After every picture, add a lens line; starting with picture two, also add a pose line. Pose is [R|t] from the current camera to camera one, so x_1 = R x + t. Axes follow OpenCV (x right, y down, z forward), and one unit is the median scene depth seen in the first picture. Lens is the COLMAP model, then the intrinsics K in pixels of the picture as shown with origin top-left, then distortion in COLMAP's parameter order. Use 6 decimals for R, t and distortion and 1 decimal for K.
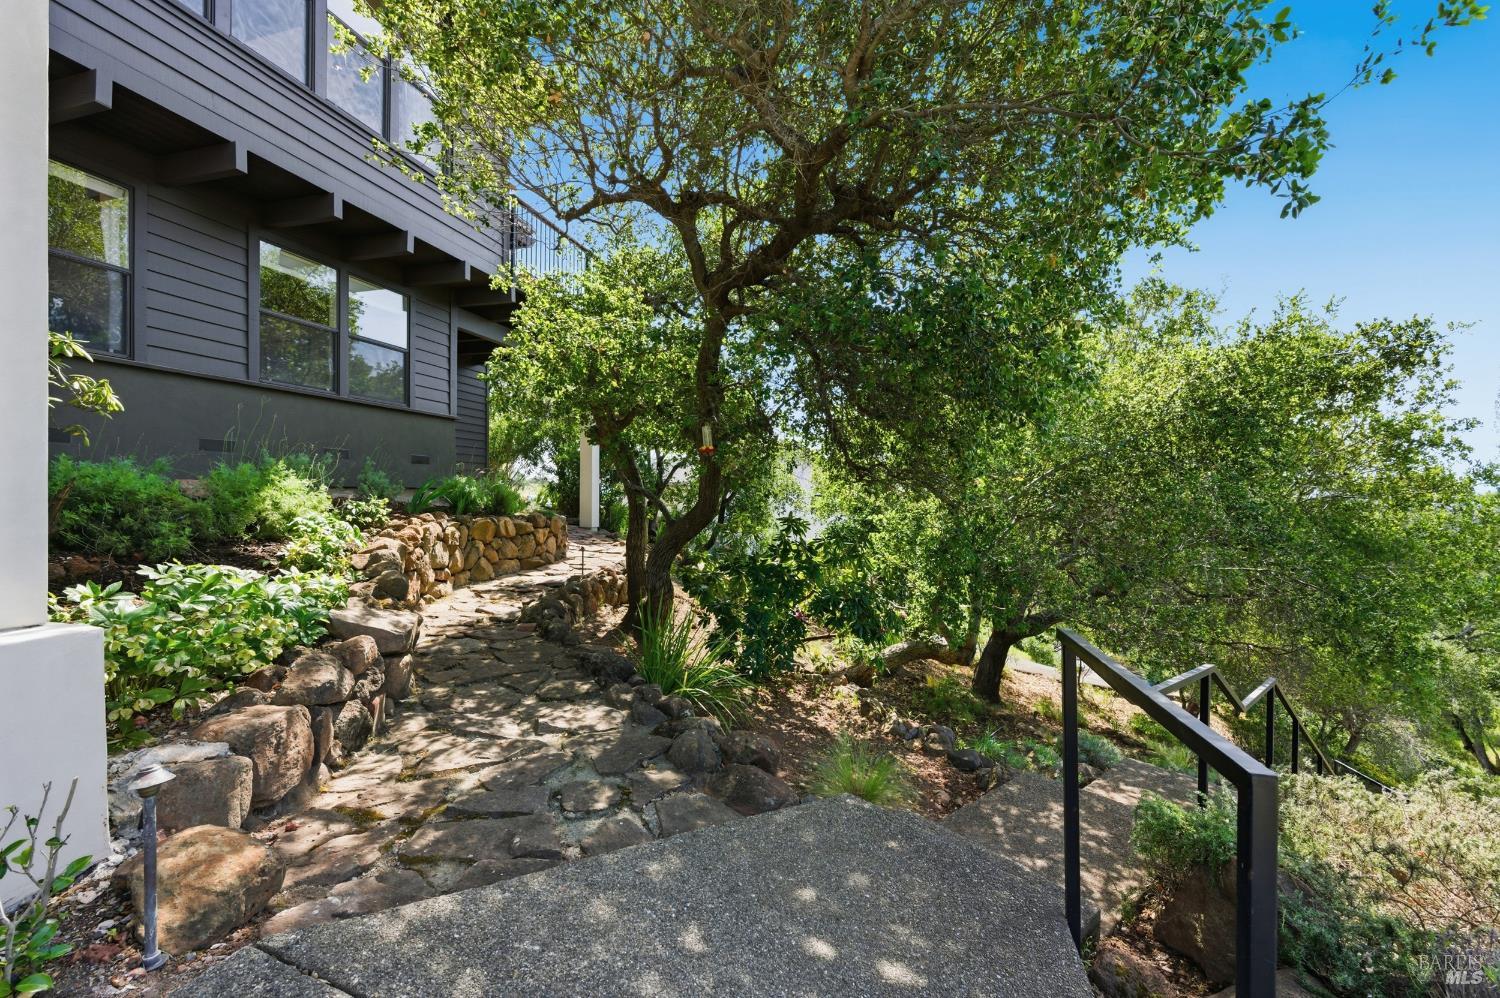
lens RADIAL K [[589.1, 0, 747.5], [0, 589.1, 502.9], [0, 0, 1]] dist [0.003446, -0.001267]
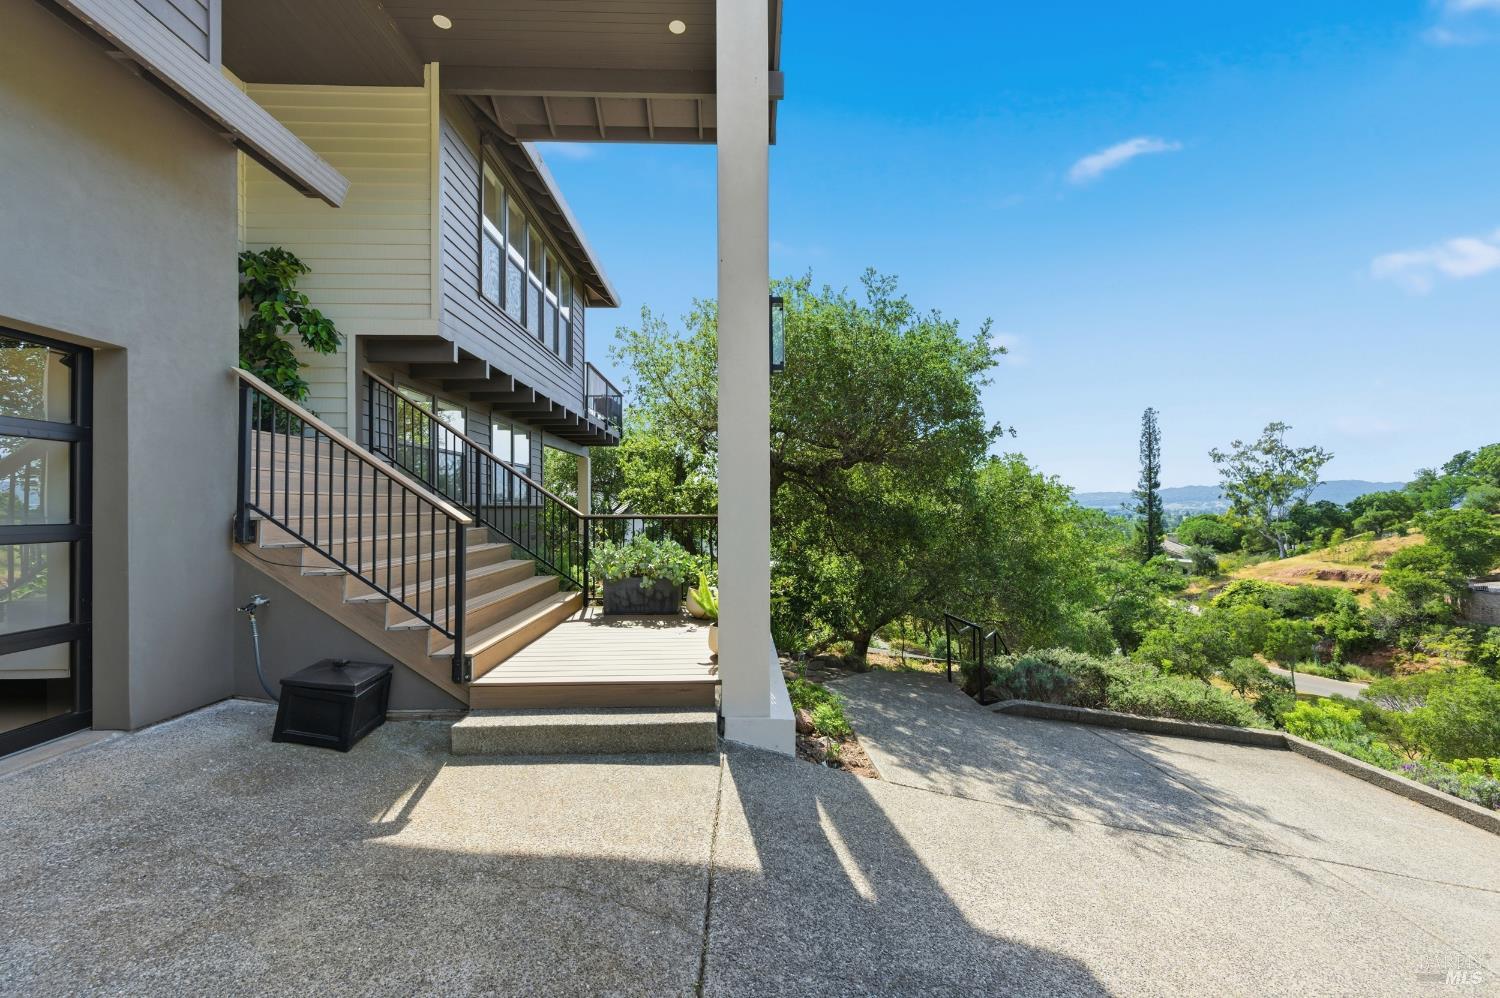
lens RADIAL K [[589.1, 0, 750.8], [0, 589.1, 497.1], [0, 0, 1]] dist [0.003446, -0.001267]
pose [[0.951650, -0.014370, 0.306847, -0.513896], [0.026559, 0.999014, -0.035585, -0.115792], [-0.306033, 0.042014, 0.951093, -0.637377]]
